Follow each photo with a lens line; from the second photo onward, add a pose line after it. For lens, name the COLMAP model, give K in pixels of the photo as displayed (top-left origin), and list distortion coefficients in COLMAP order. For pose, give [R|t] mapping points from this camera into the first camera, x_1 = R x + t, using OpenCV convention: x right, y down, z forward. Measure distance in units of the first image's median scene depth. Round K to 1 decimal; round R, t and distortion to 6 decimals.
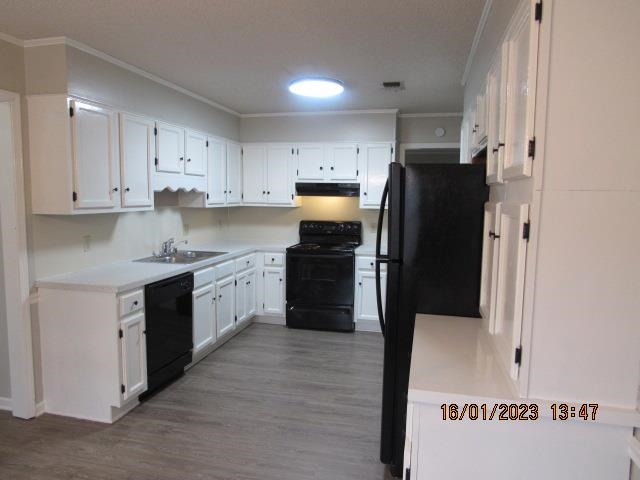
lens RADIAL K [[460.7, 0, 315.0], [0, 460.7, 239.7], [0, 0, 1]] dist [-0.026173, 0.010605]
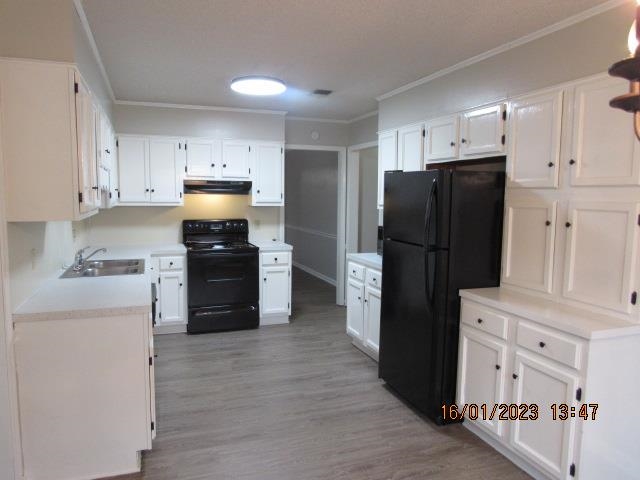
lens RADIAL K [[460.7, 0, 314.9], [0, 460.7, 241.3], [0, 0, 1]] dist [-0.026173, 0.010605]
pose [[0.833141, -0.059483, 0.549853, -0.354632], [0.052560, 0.998215, 0.028348, -0.011948], [-0.550558, 0.005283, 0.834780, 0.077739]]
